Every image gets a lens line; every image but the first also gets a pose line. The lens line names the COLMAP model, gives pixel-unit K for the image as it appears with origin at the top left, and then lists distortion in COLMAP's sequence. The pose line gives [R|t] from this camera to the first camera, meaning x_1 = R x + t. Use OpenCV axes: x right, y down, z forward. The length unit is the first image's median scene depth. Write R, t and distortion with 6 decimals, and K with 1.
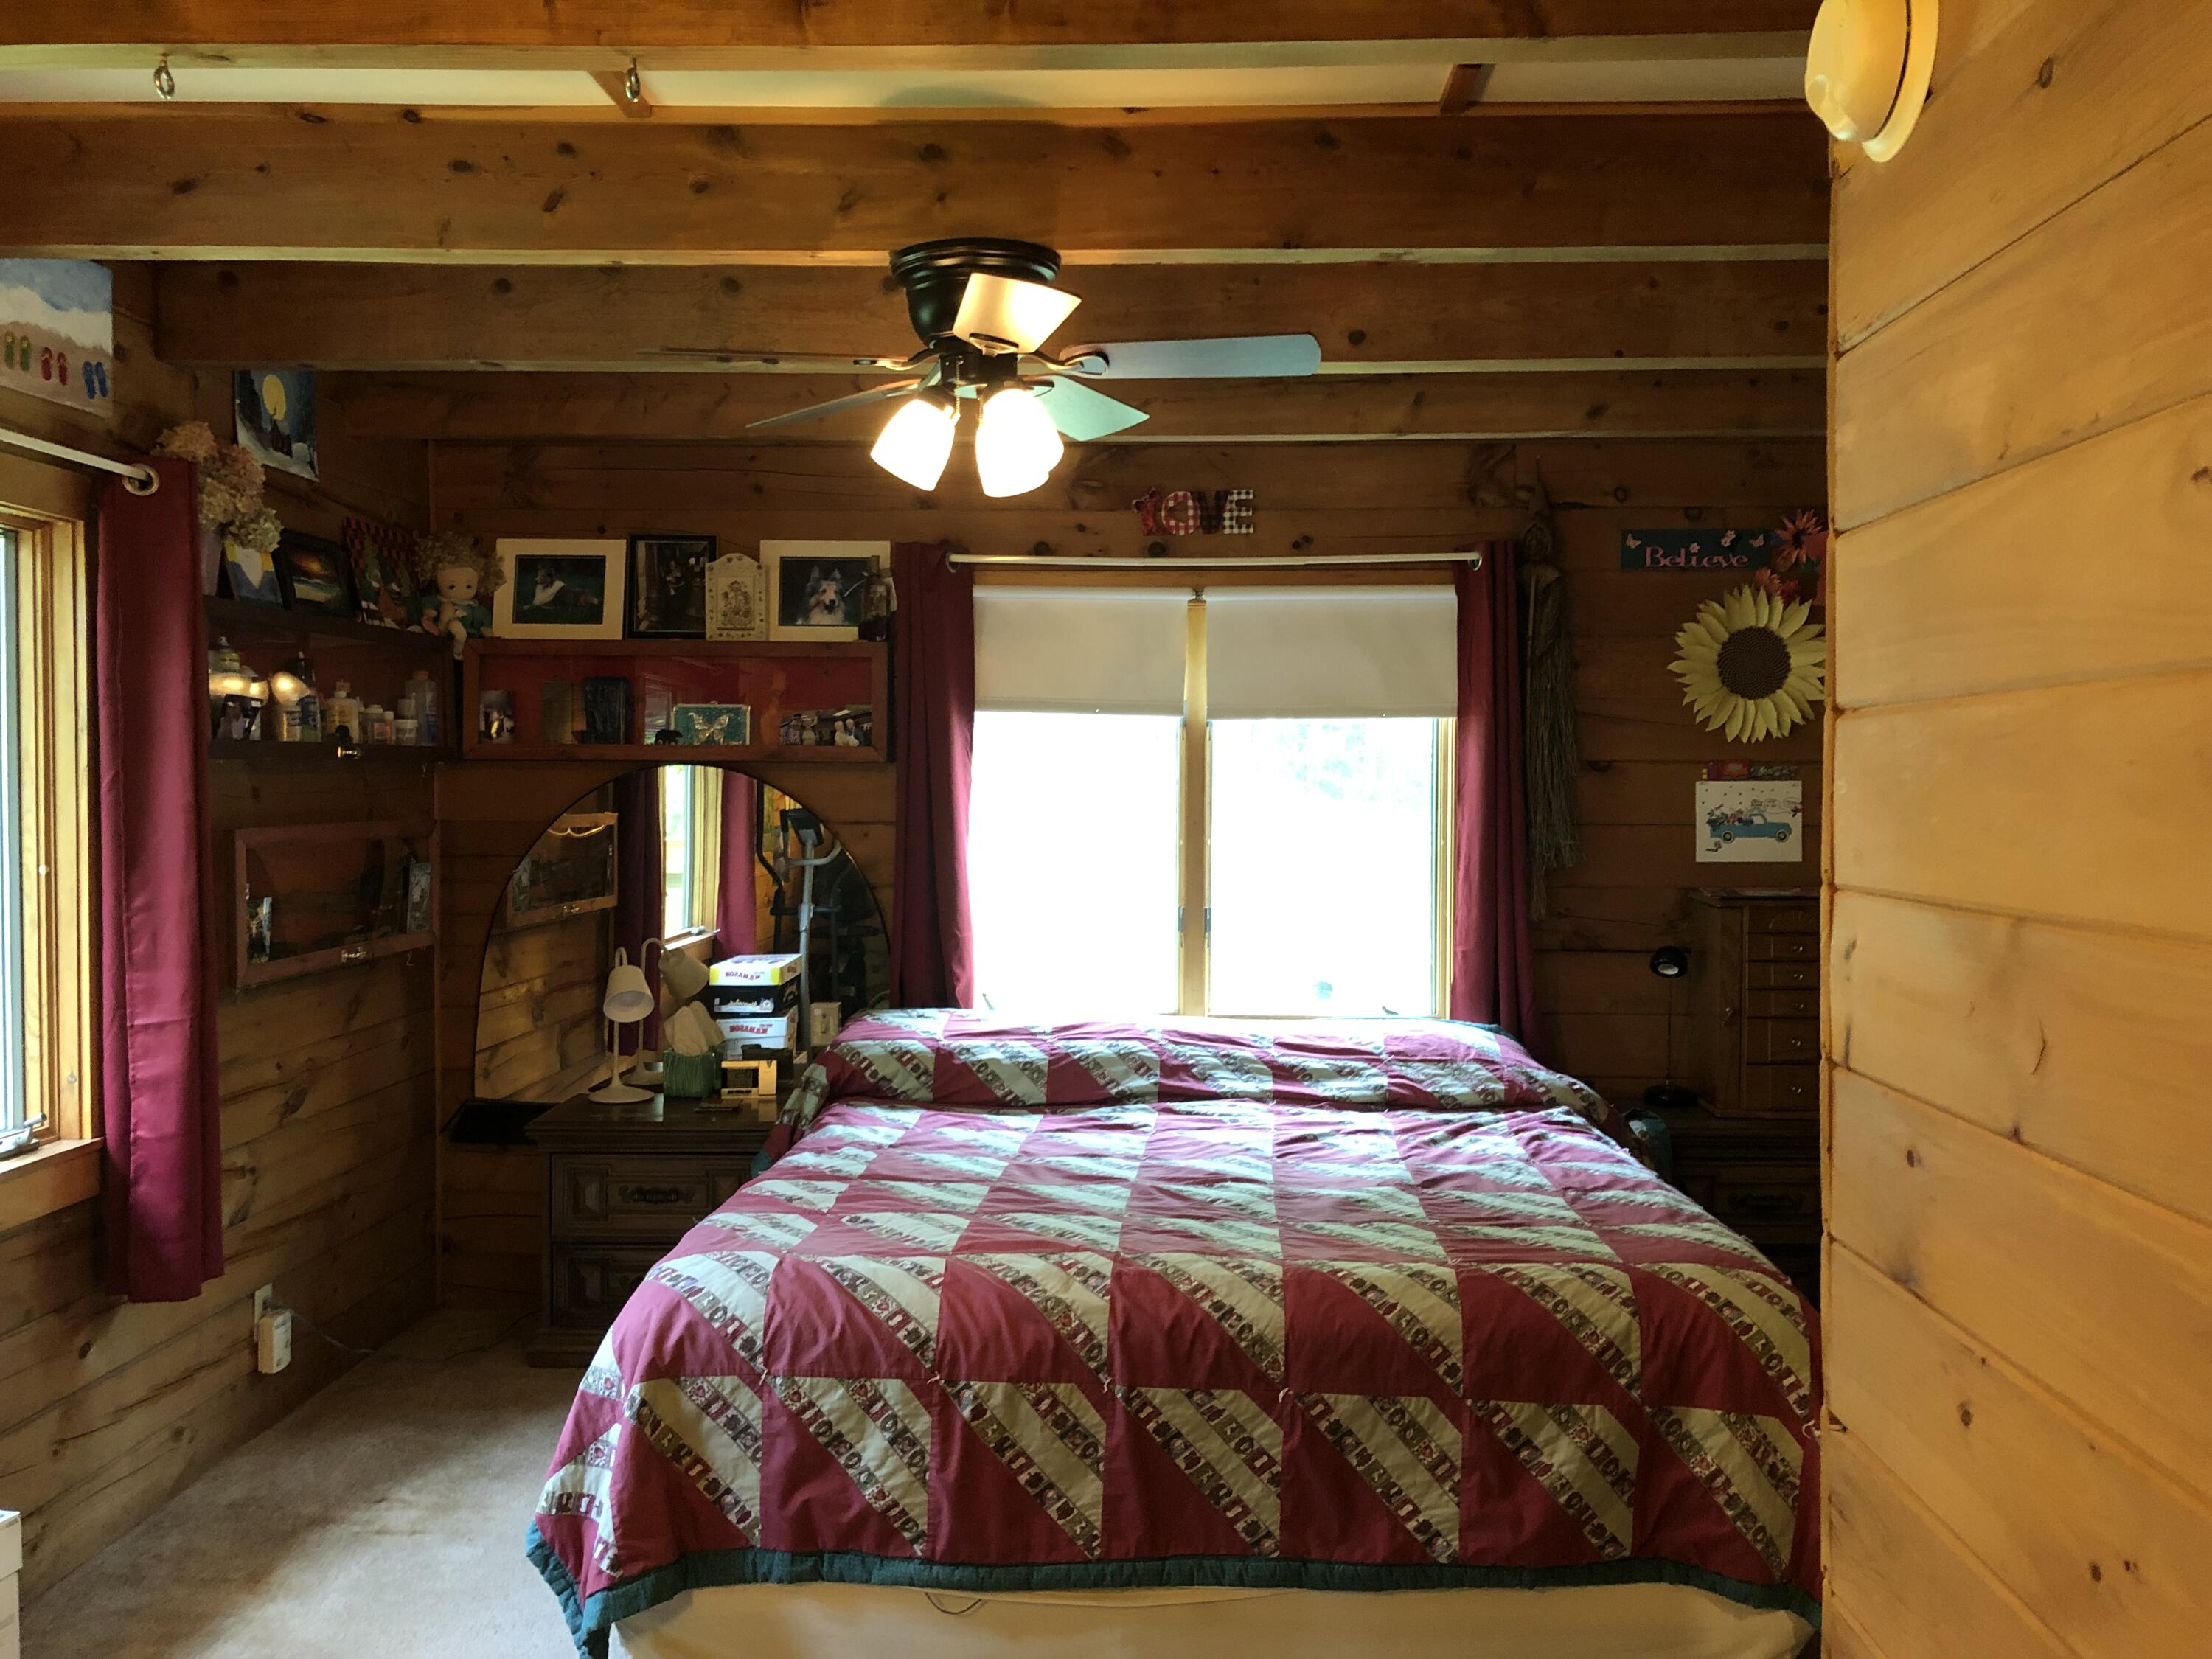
lens RADIAL K [[1807.4, 0, 1093.5], [0, 1807.4, 828.7], [0, 0, 1]] dist [0.050295, -0.051093]
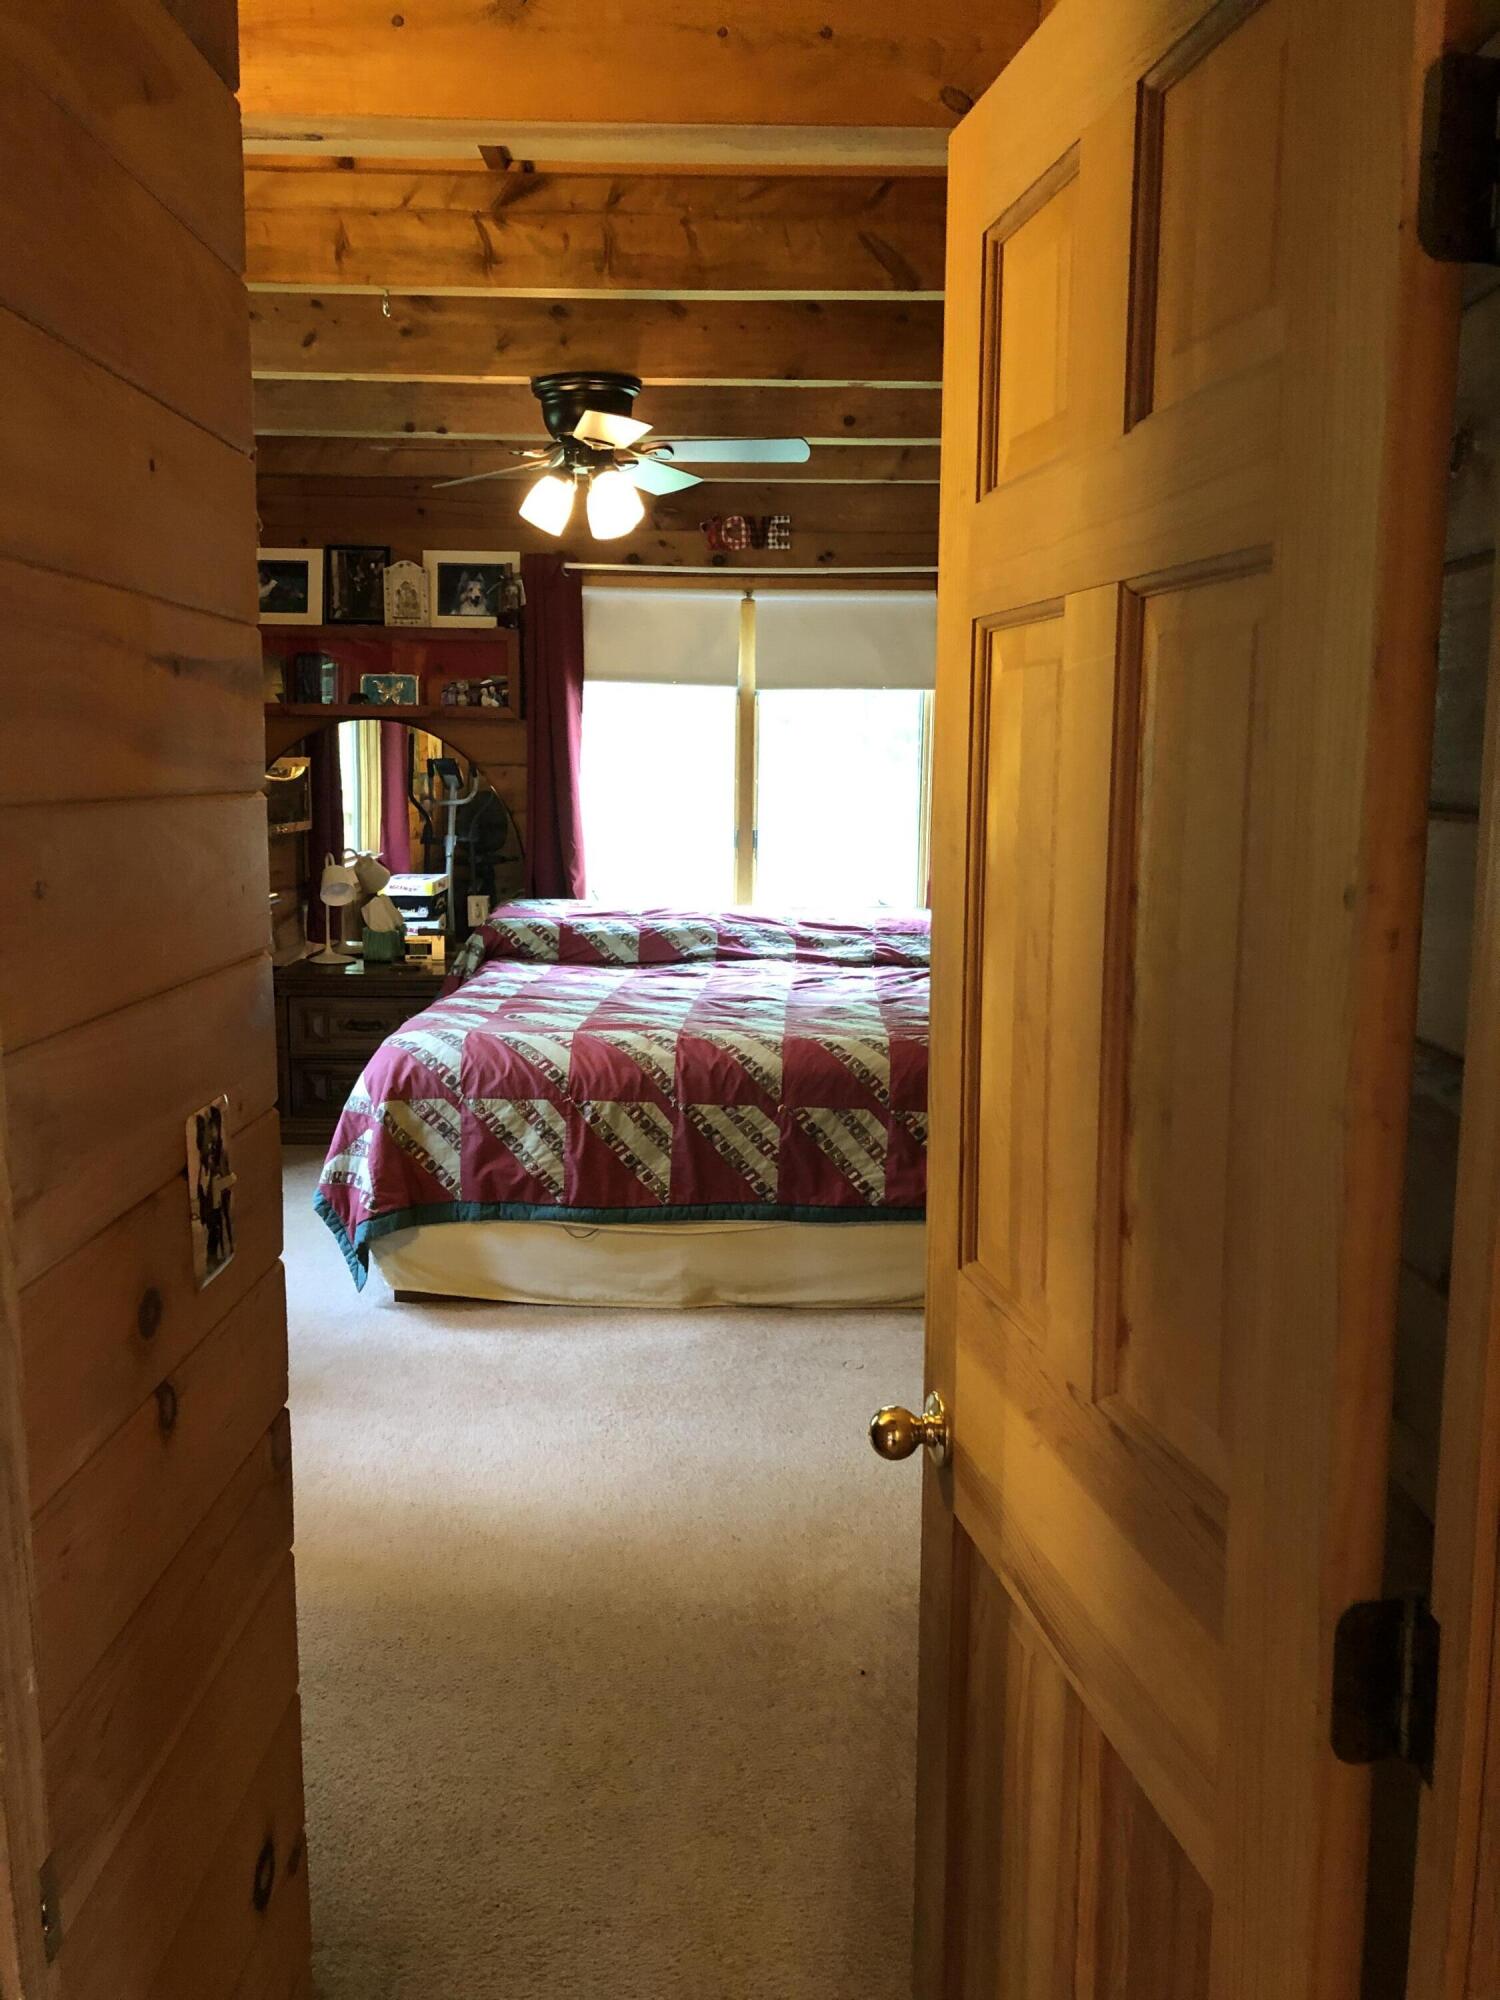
lens RADIAL K [[1634.1, 0, 760.5], [0, 1634.1, 1006.3], [0, 0, 1]] dist [0.050295, -0.051093]
pose [[0.998974, 0.000235, 0.045282, 0.012451], [-0.006122, 0.991505, 0.129922, 0.018192], [-0.044867, -0.130066, 0.990490, -0.292182]]
